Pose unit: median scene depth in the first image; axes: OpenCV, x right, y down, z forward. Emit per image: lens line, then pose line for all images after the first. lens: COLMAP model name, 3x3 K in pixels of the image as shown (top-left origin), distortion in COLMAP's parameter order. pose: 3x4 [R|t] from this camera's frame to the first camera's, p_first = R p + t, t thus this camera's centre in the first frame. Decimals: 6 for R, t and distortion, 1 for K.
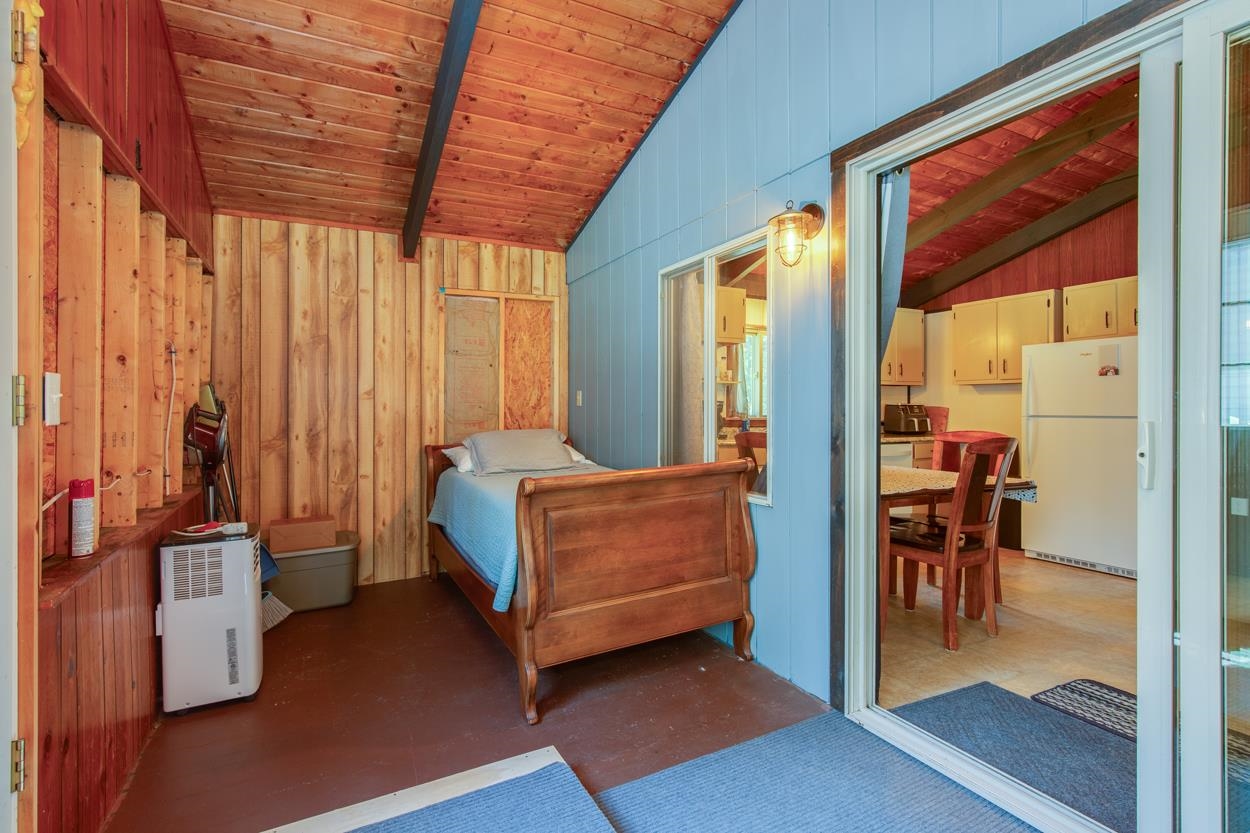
lens RADIAL K [[562.5, 0, 625.0], [0, 562.5, 416.5], [0, 0, 1]] dist [0.000634, 0.000313]
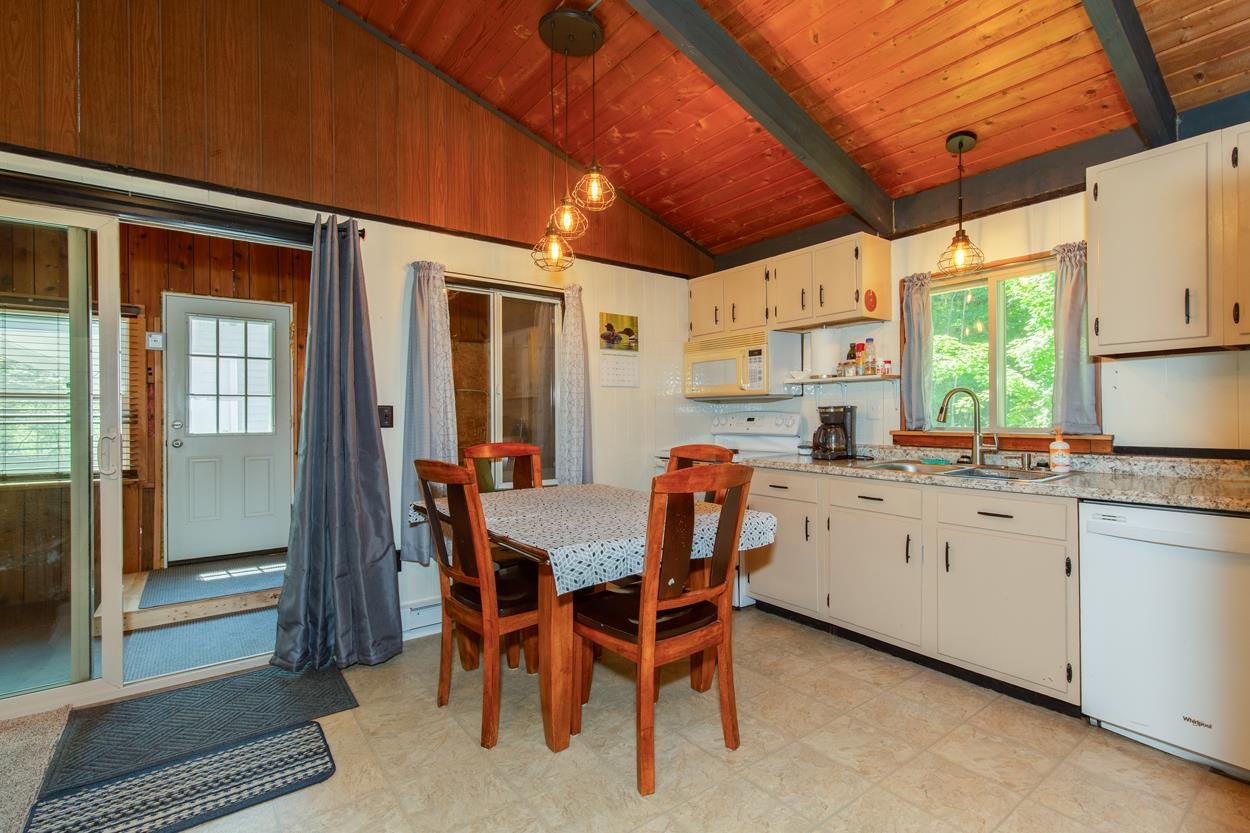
lens RADIAL K [[590.0, 0, 625.0], [0, 590.0, 416.5], [0, 0, 1]] dist [-0.000193, 0.000024]
pose [[0.162320, -0.004118, -0.986730, 0.798016], [0.000995, 0.999991, -0.004009, -0.012403], [0.986738, -0.000331, 0.162323, 0.596437]]
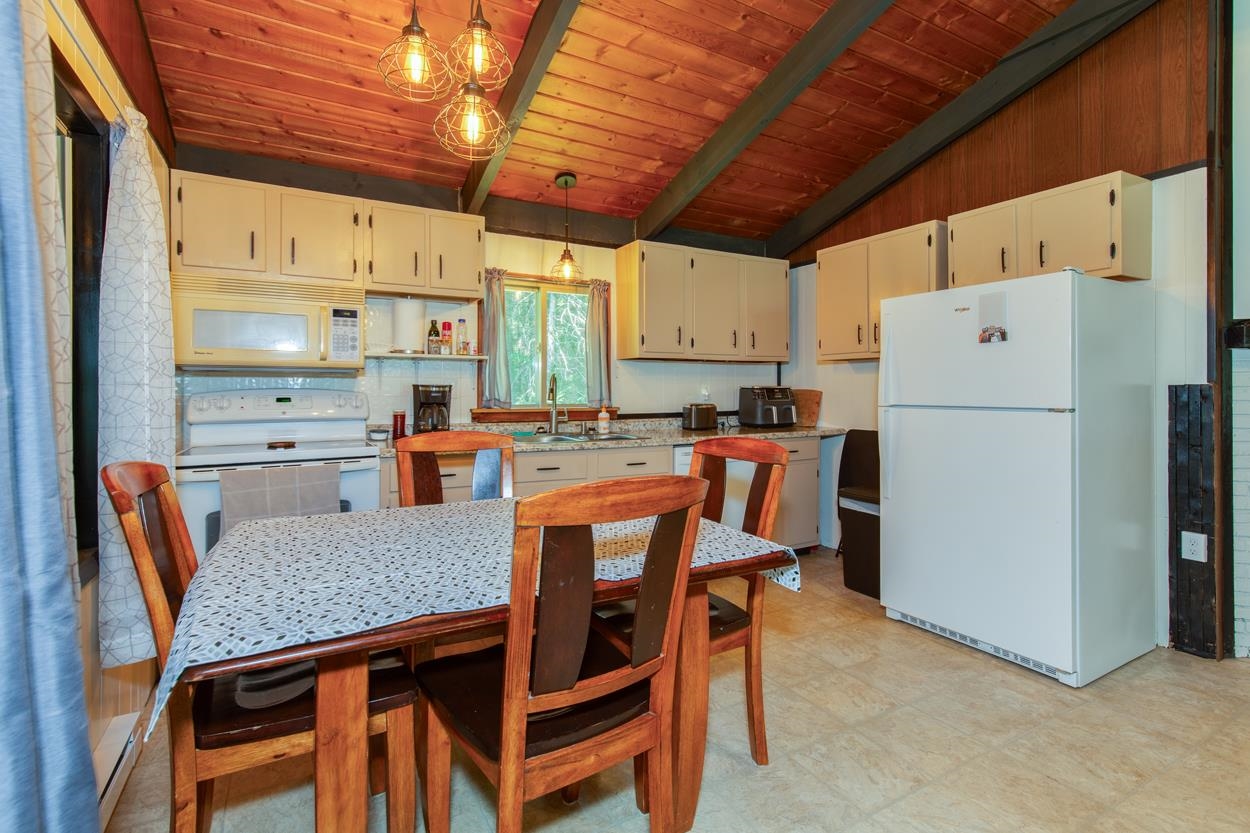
lens RADIAL K [[568.7, 0, 624.7], [0, 568.7, 398.7], [0, 0, 1]] dist [0.000188, -0.000063]
pose [[0.999274, -0.006100, 0.037601, 0.353960], [0.005975, 0.999976, 0.003425, -0.012388], [-0.037621, -0.003198, 0.999287, 0.319417]]
